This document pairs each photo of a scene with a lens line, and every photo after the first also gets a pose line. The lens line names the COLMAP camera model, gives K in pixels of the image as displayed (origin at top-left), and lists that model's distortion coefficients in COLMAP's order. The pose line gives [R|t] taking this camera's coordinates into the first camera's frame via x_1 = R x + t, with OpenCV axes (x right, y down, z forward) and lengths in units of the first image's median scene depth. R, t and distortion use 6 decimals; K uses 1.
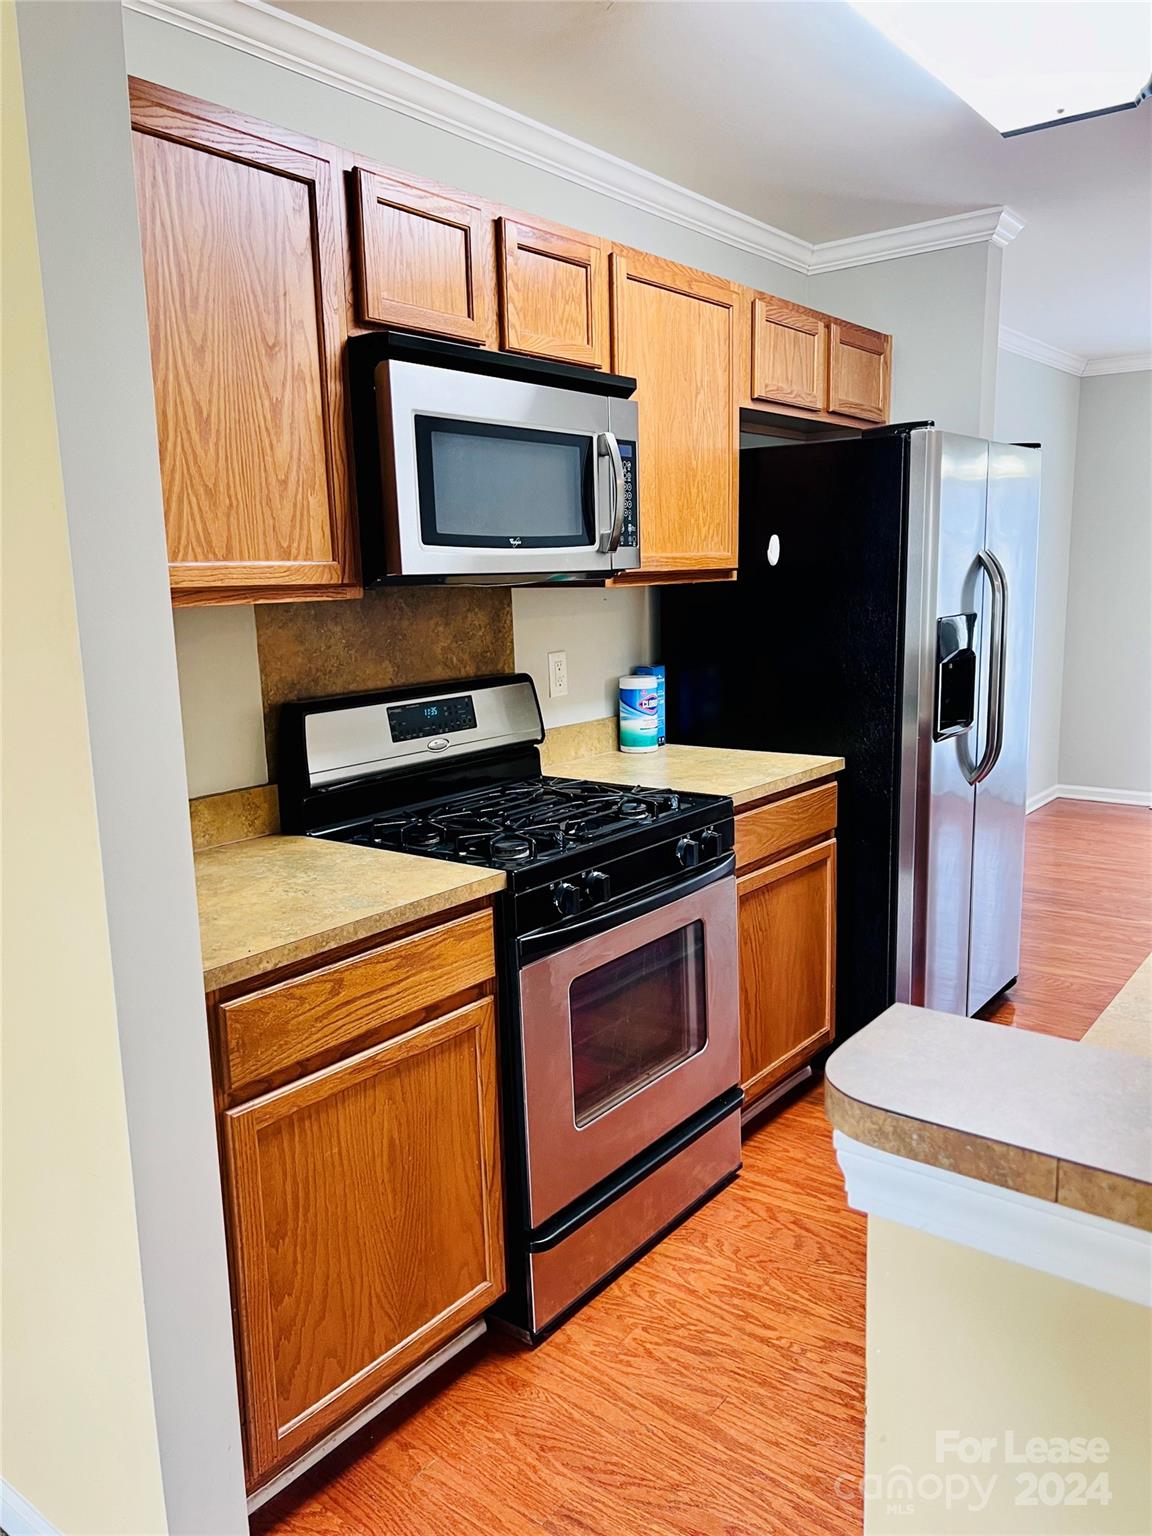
lens RADIAL K [[1145.0, 0, 574.4], [0, 1145.0, 783.6], [0, 0, 1]] dist [0.057925, -0.070586]
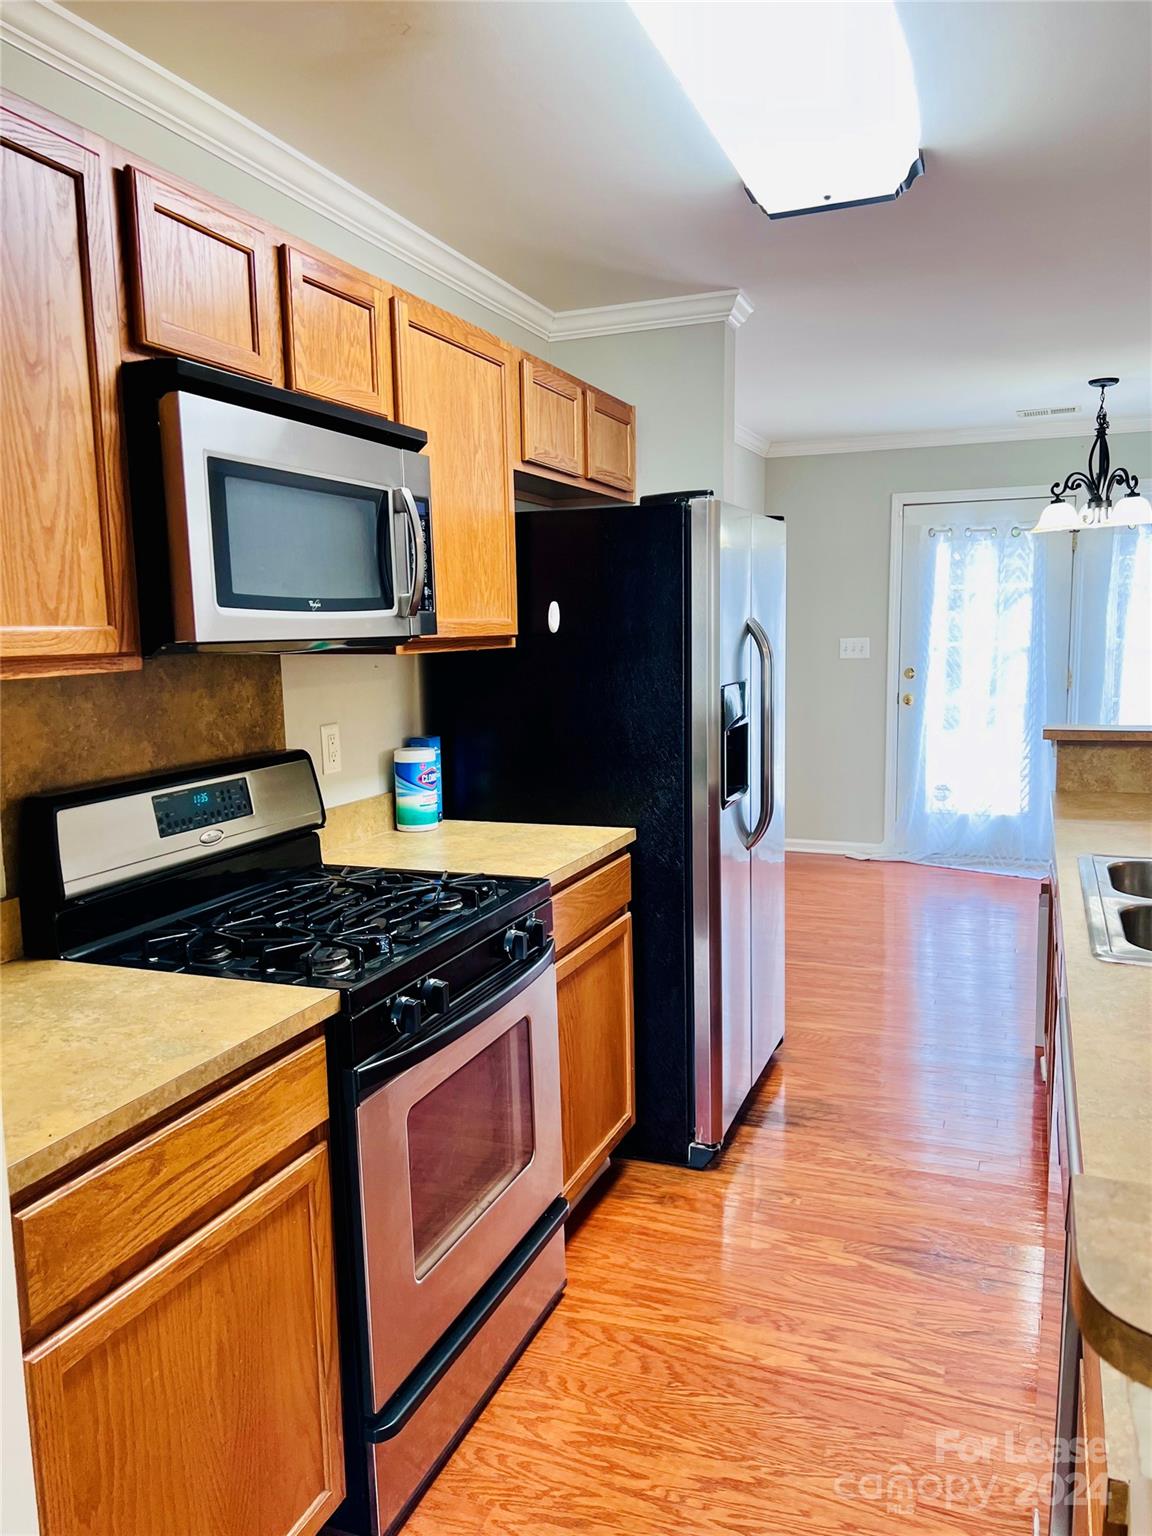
lens RADIAL K [[1145.0, 0, 564.5], [0, 1145.0, 774.9], [0, 0, 1]] dist [0.057925, -0.070586]
pose [[0.962673, -0.029558, 0.269050, -0.099633], [0.045612, 0.997519, -0.053615, -0.023046], [-0.266798, 0.063886, 0.961633, 0.104223]]
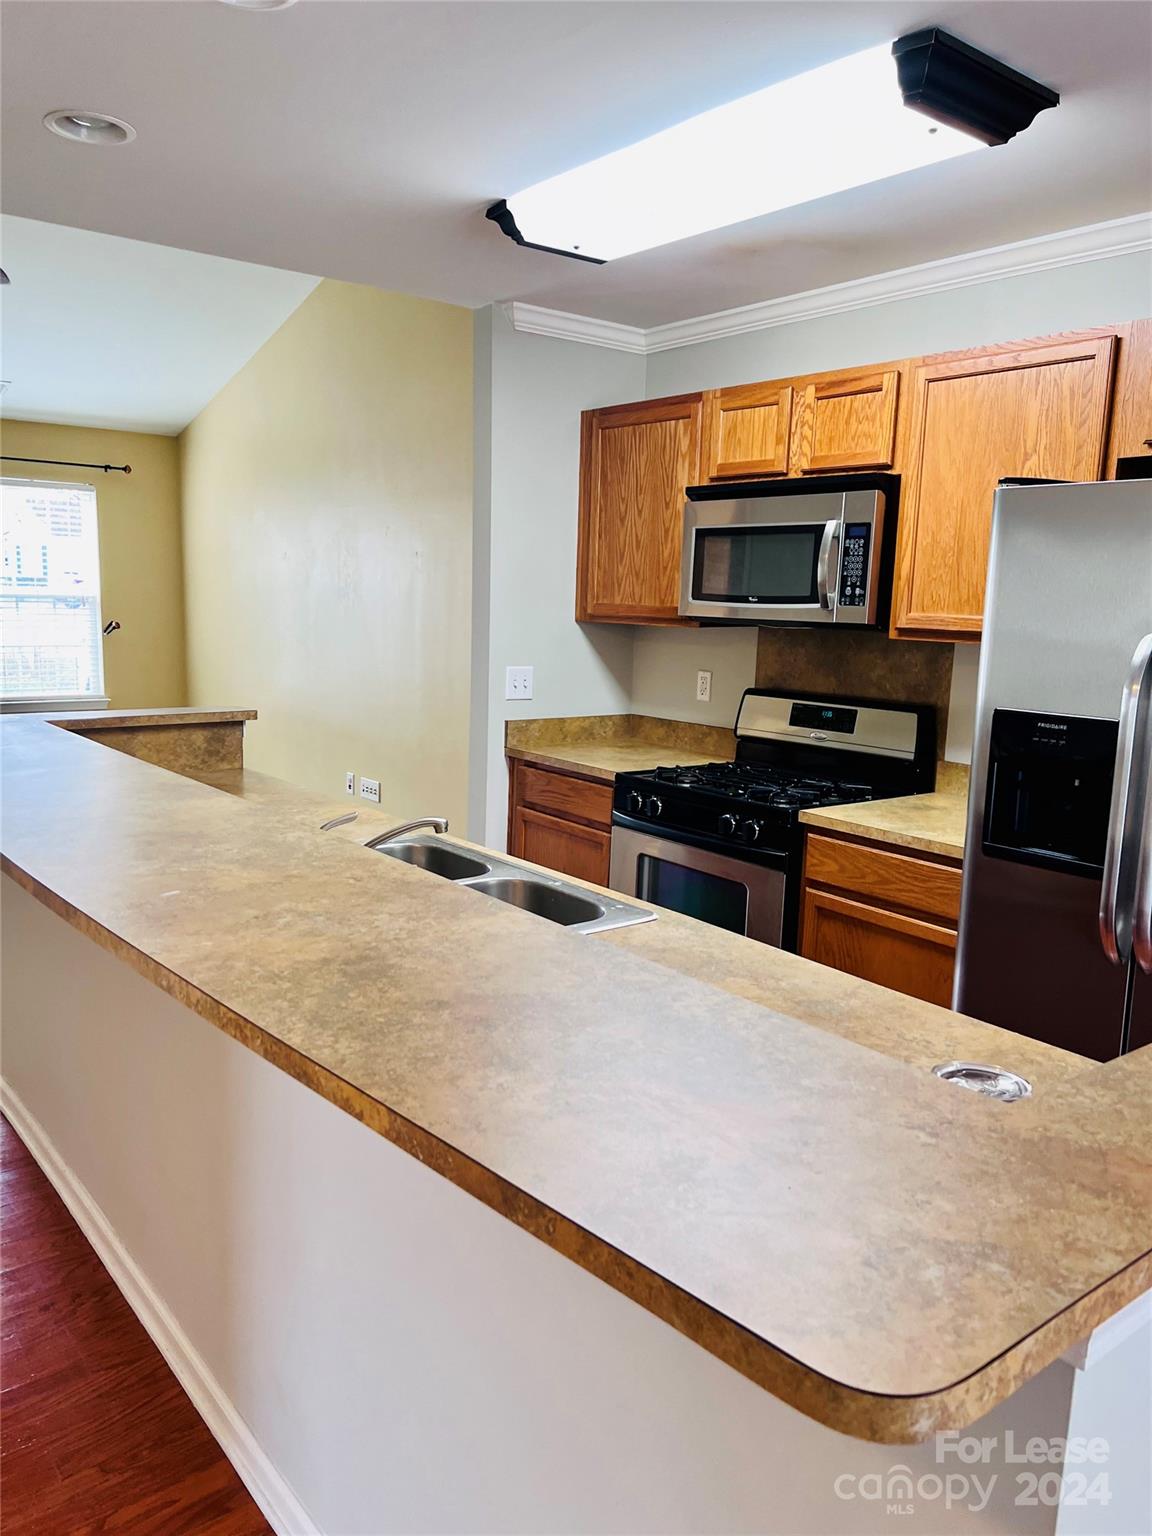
lens RADIAL K [[1145.0, 0, 570.9], [0, 1145.0, 779.0], [0, 0, 1]] dist [0.057925, -0.070586]
pose [[-0.238709, 0.178957, -0.954459, 1.410379], [-0.202991, 0.951964, 0.229257, -0.262591], [0.949638, 0.248472, -0.190916, 1.035956]]
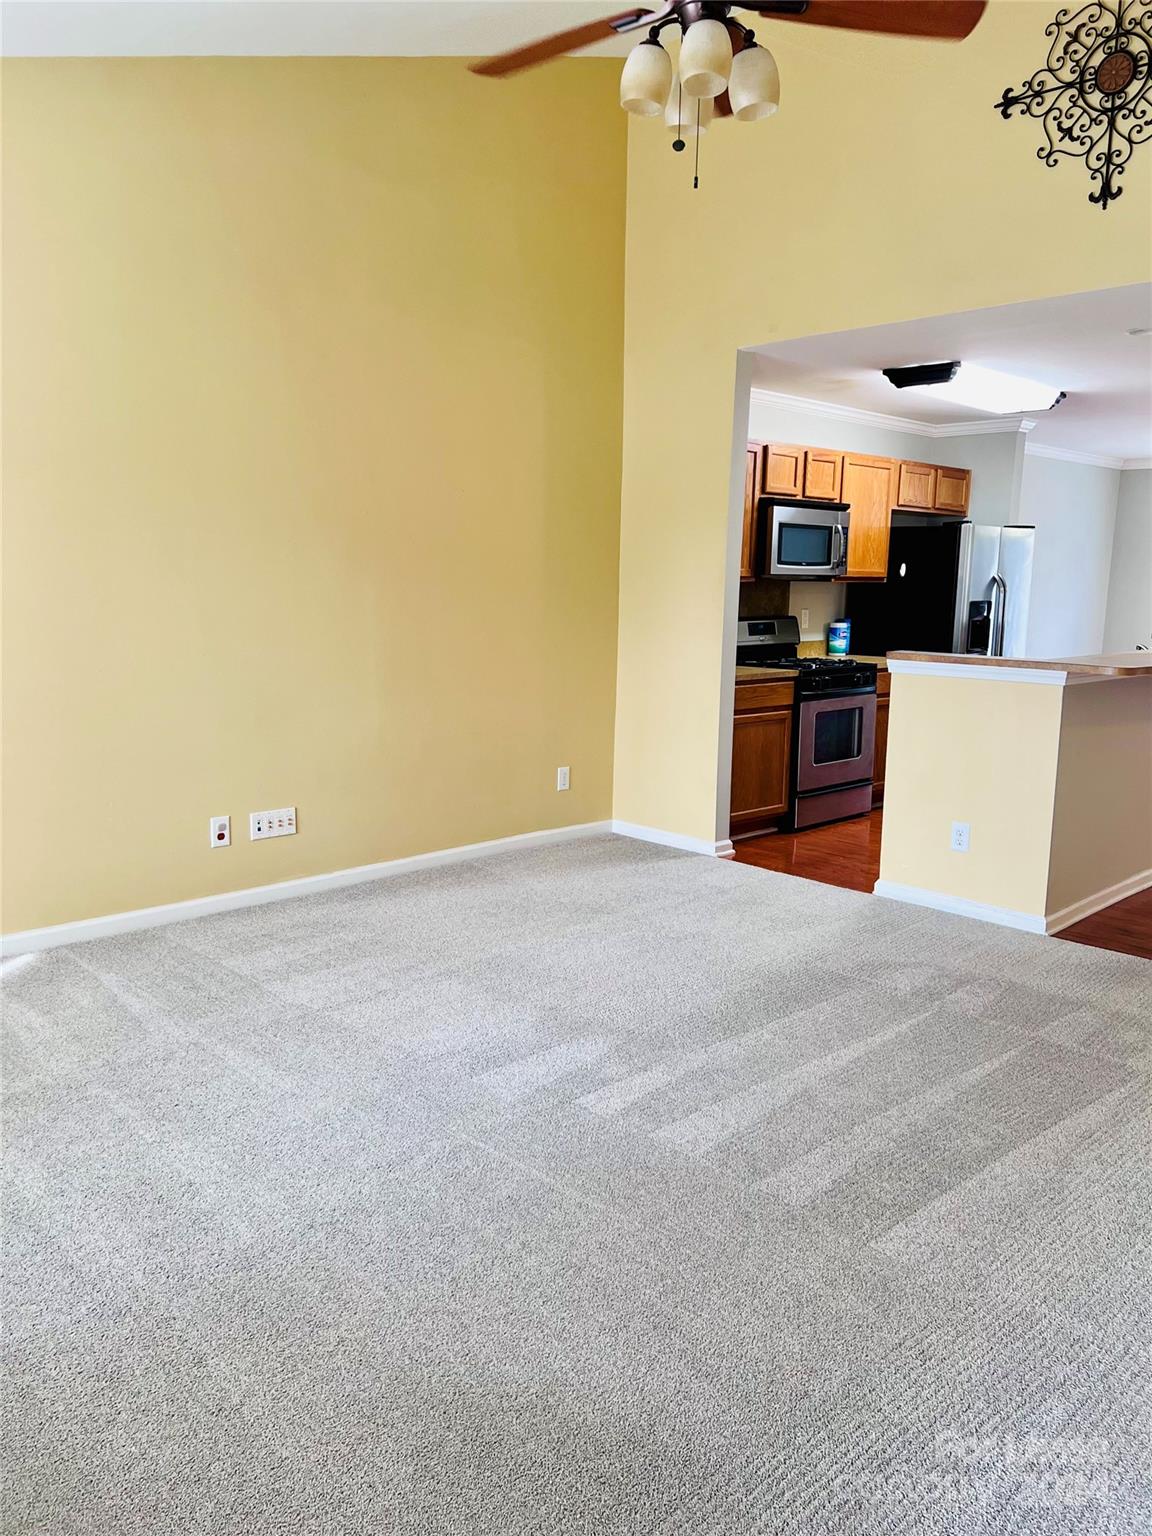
lens RADIAL K [[1145.0, 0, 565.8], [0, 1145.0, 775.5], [0, 0, 1]] dist [0.057925, -0.070586]
pose [[0.988912, 0.065305, -0.133376, -0.205354], [-0.066932, 0.997728, -0.007742, 0.347283], [0.132568, 0.016584, 0.991035, -1.757274]]
